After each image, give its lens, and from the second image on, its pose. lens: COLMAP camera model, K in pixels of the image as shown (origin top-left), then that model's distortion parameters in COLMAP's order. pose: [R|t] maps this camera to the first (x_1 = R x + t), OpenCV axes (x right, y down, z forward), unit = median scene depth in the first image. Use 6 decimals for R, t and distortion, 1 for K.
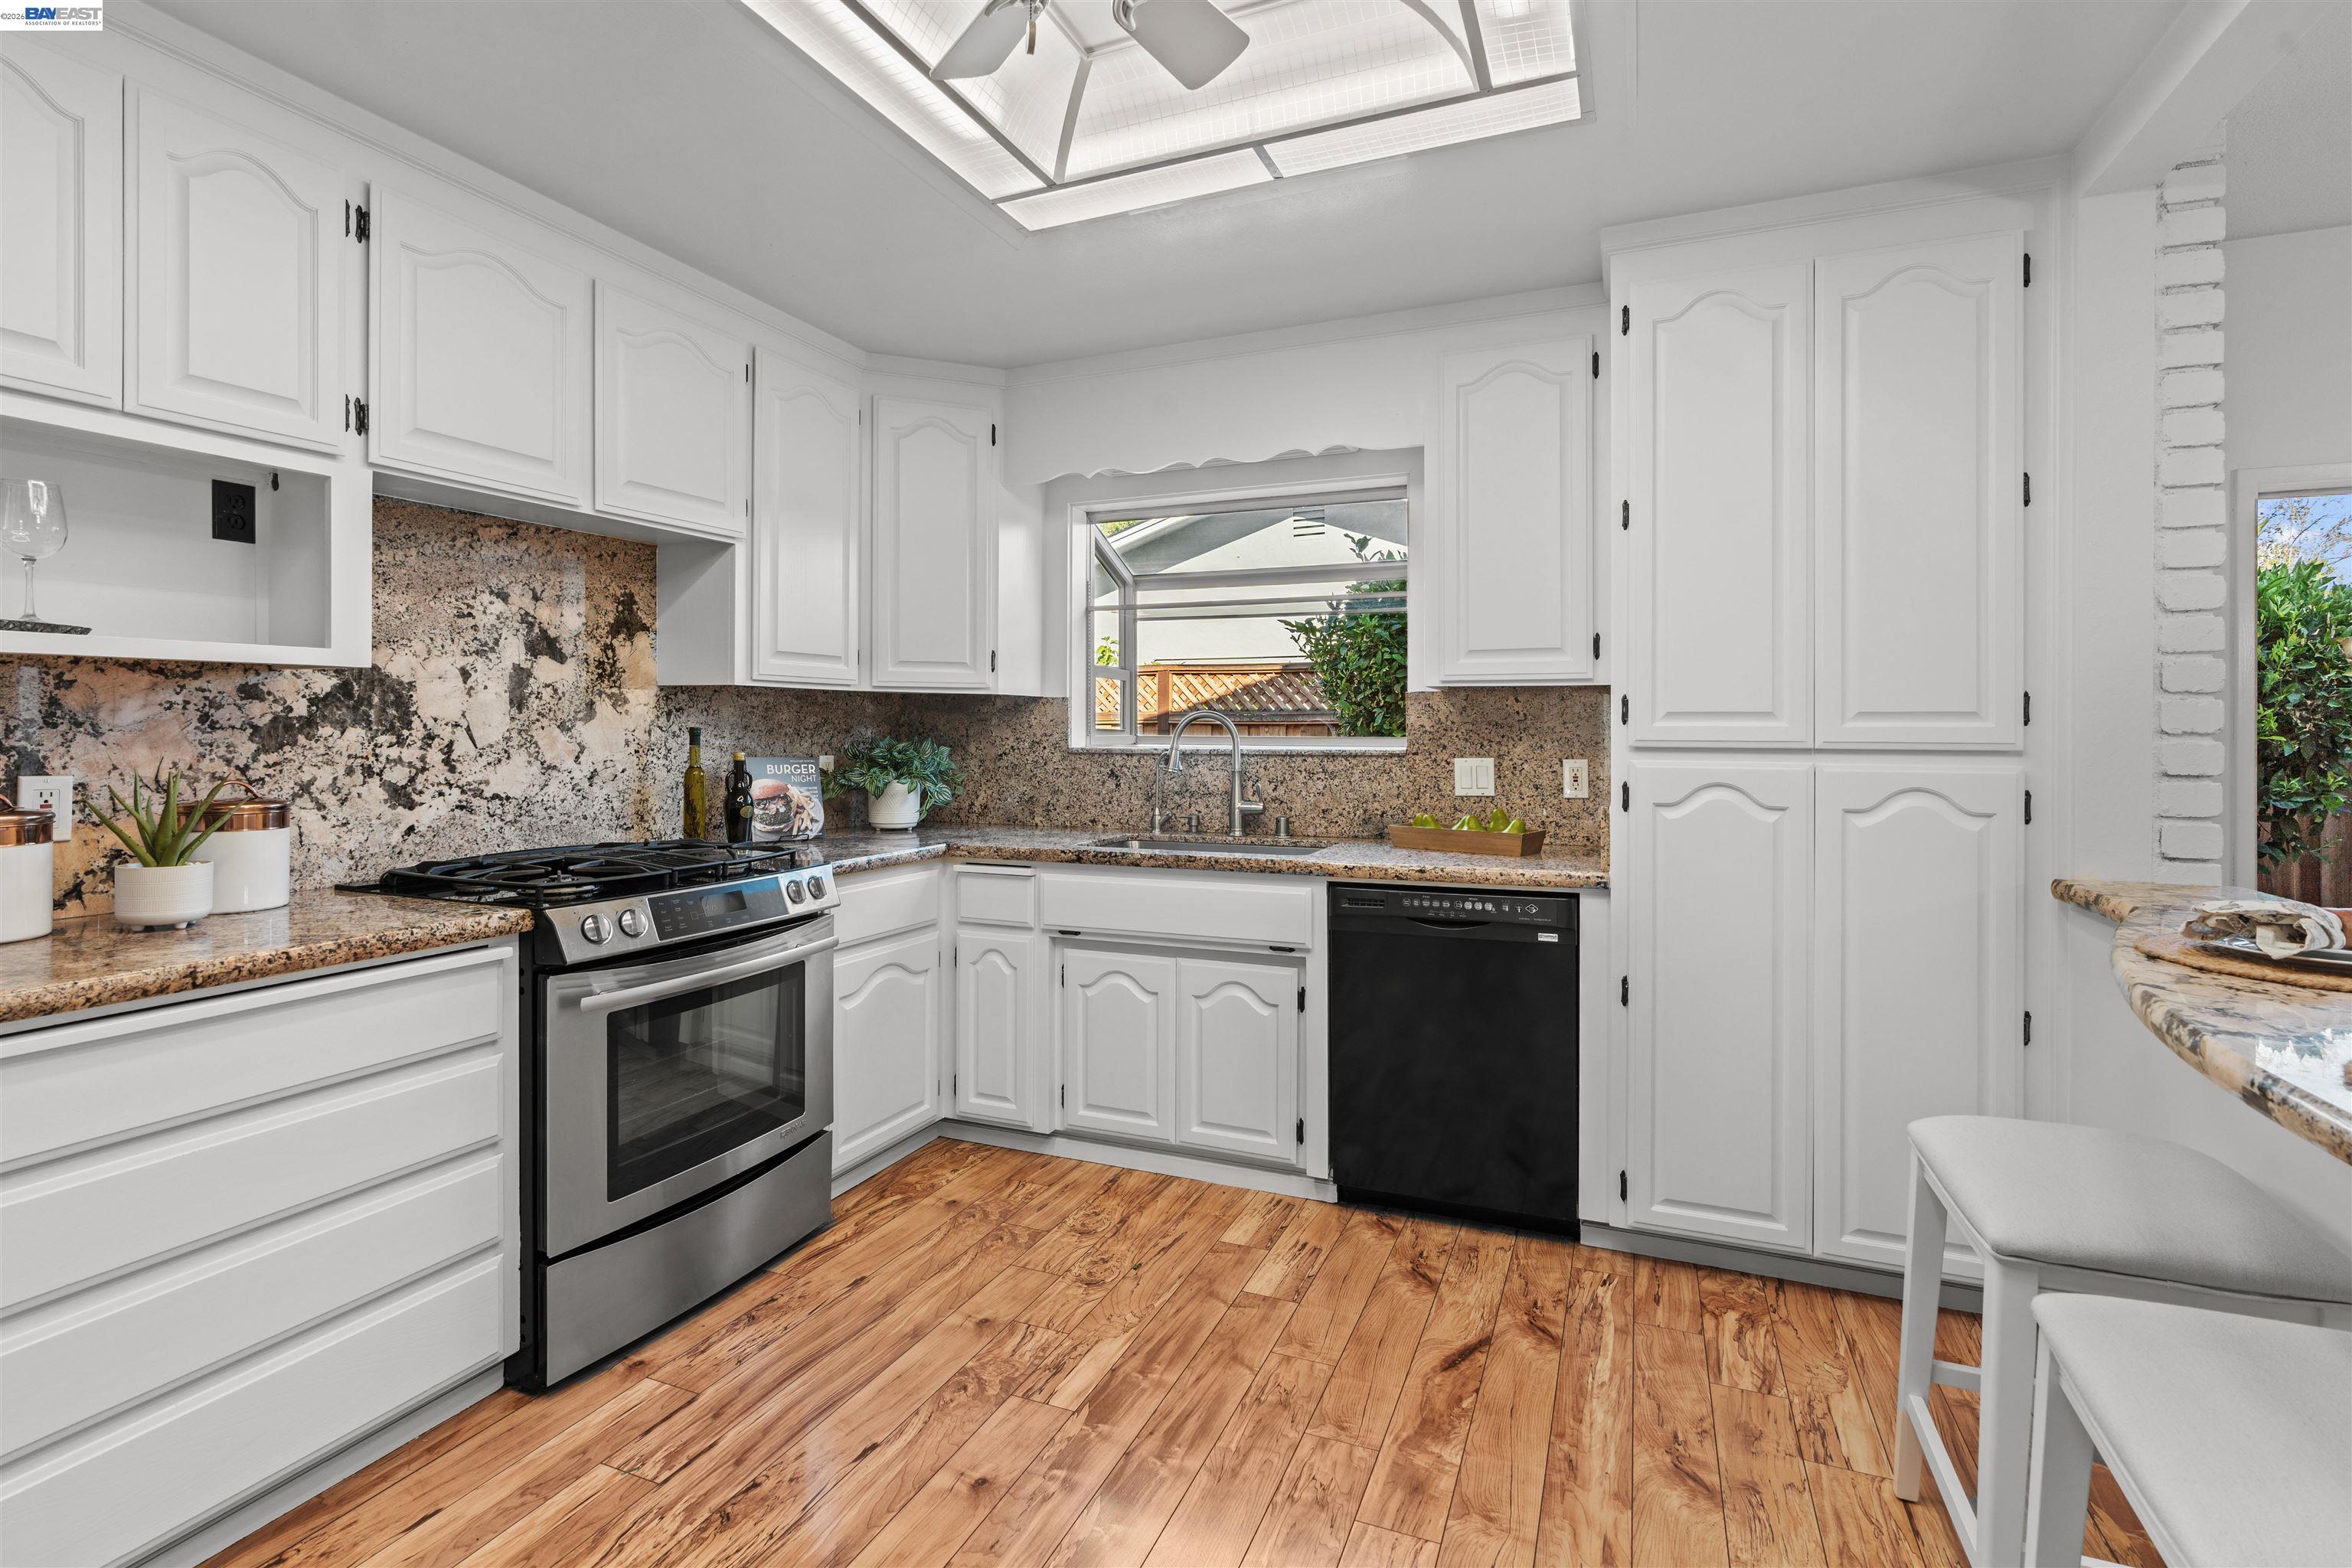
lens RADIAL K [[1068.0, 0, 1186.0], [0, 1068.0, 735.9], [0, 0, 1]] dist [-0.000170, 0.000434]
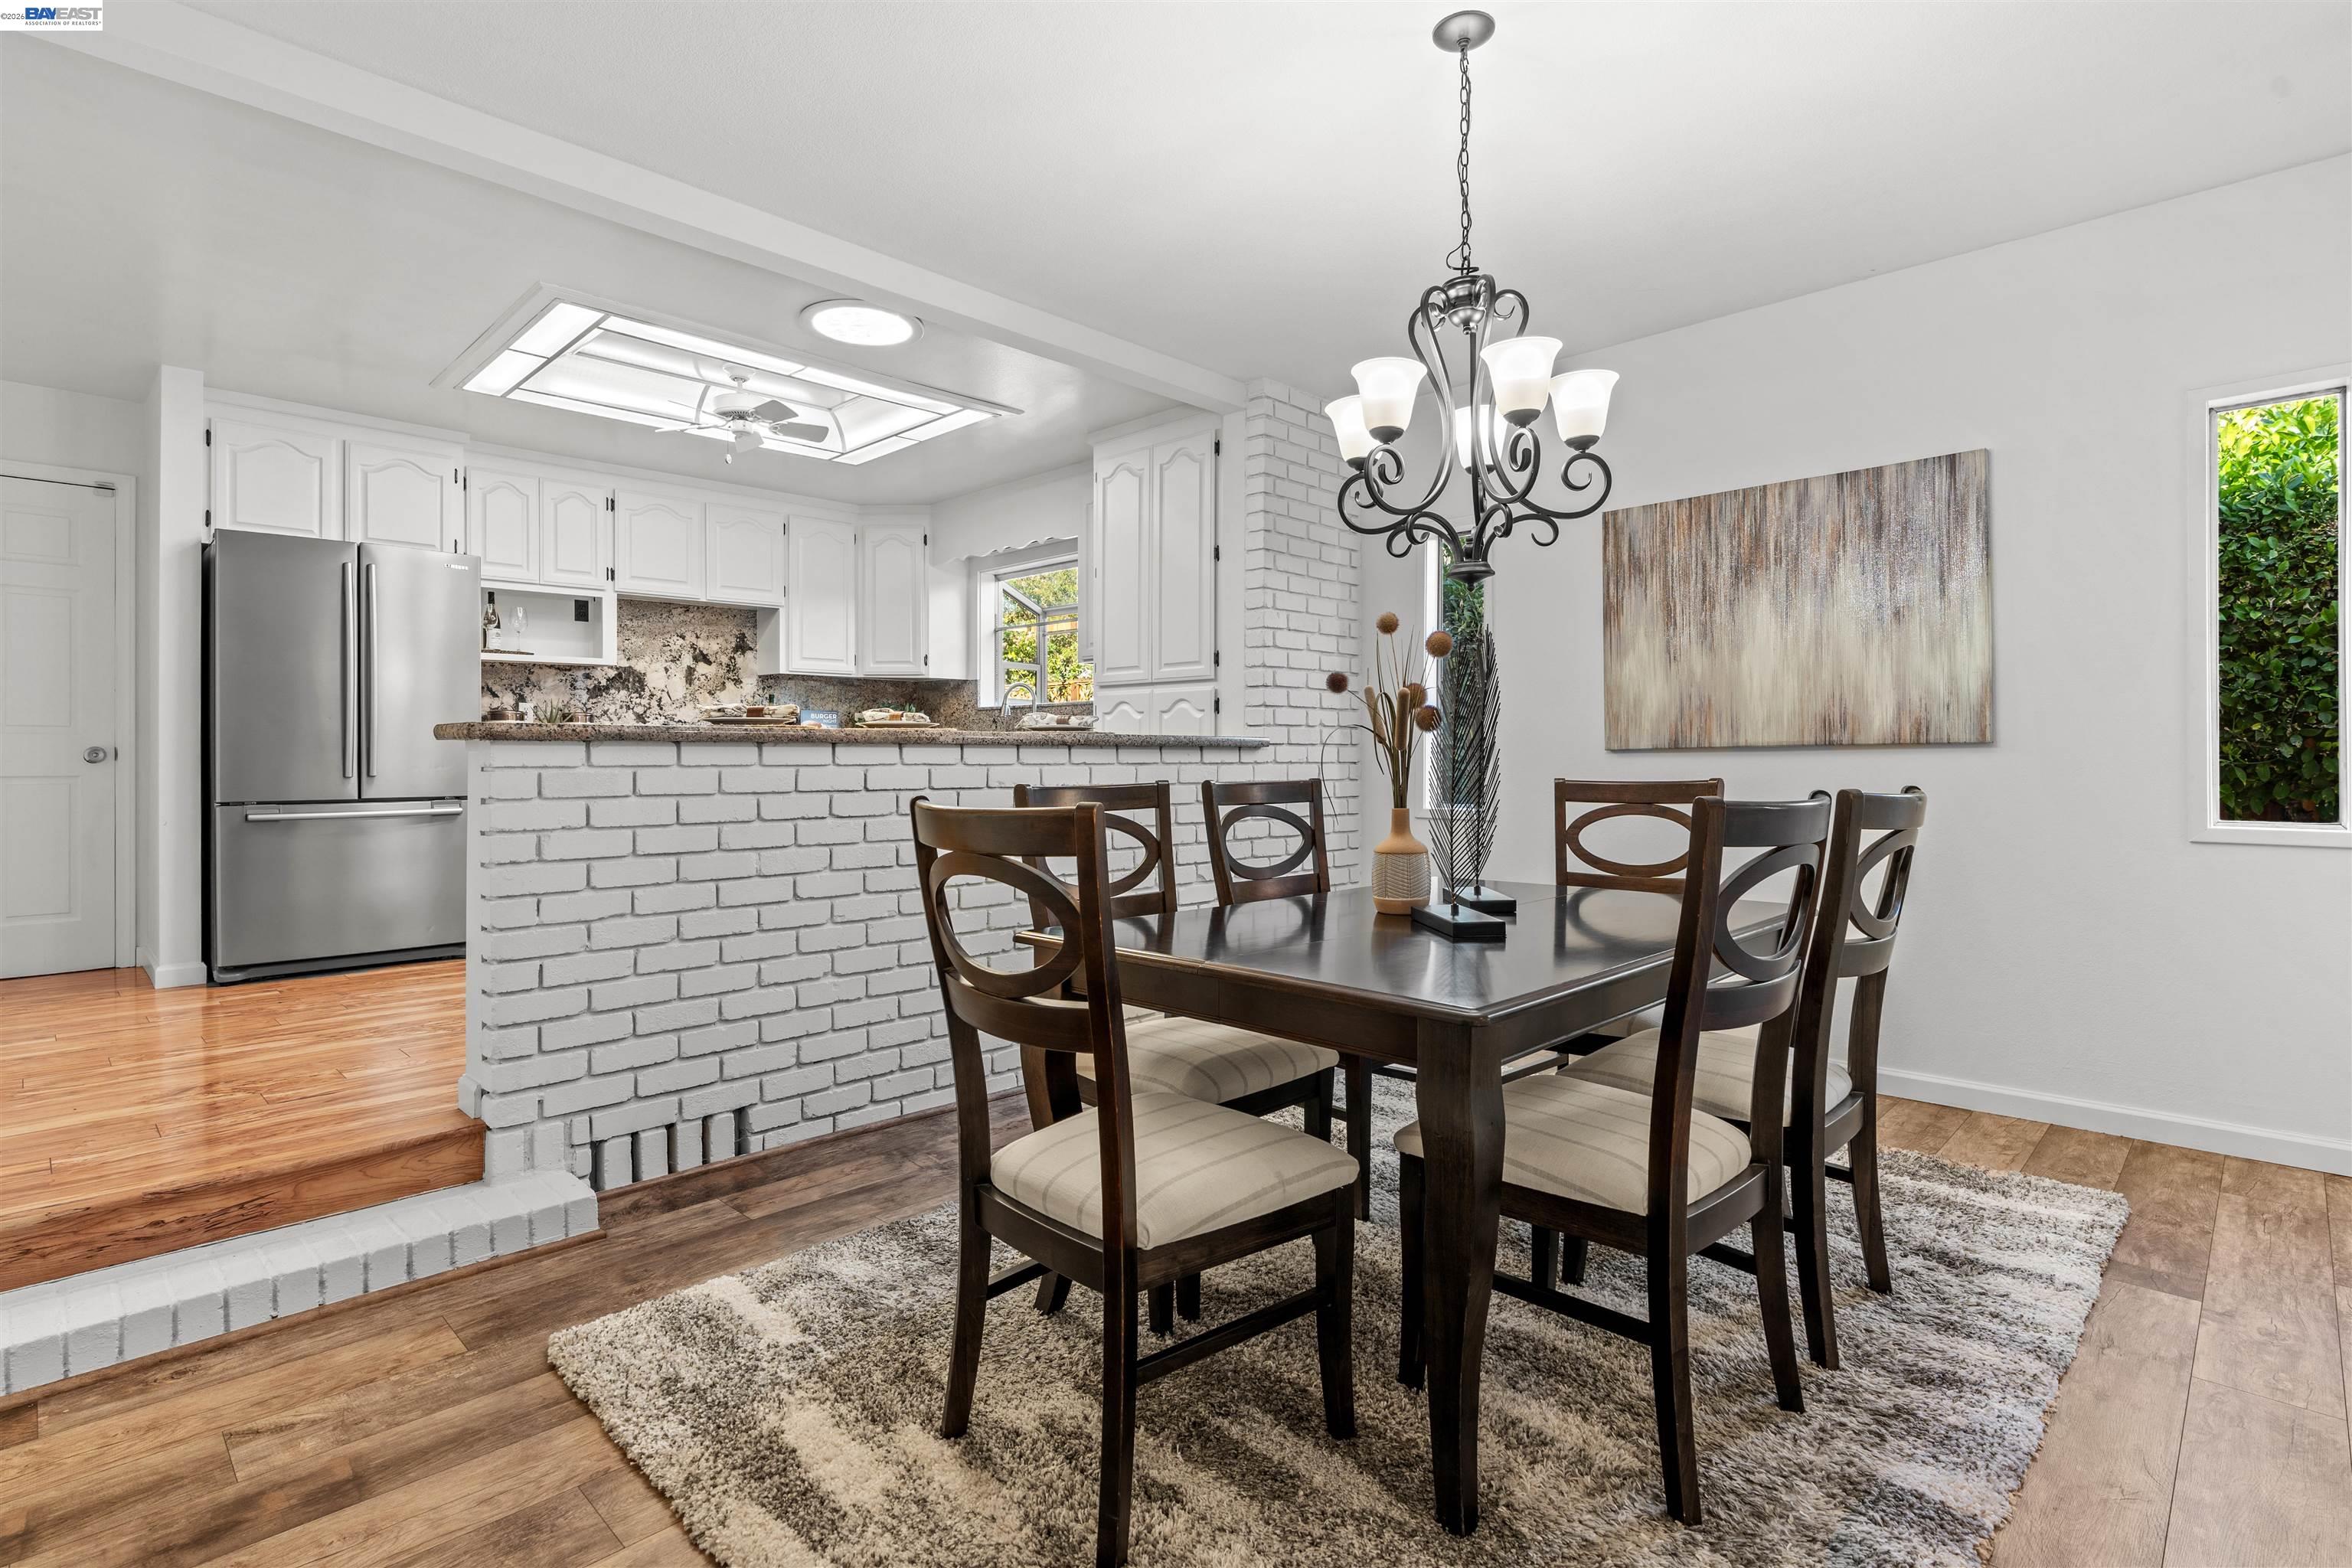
lens RADIAL K [[1130.0, 0, 1183.5], [0, 1130.0, 766.6], [0, 0, 1]] dist [0.000986, -0.000079]
pose [[0.929358, -0.001915, -0.369175, 1.303713], [0.003391, 0.999989, 0.003351, 0.150621], [0.369164, -0.004366, 0.929354, -0.912521]]
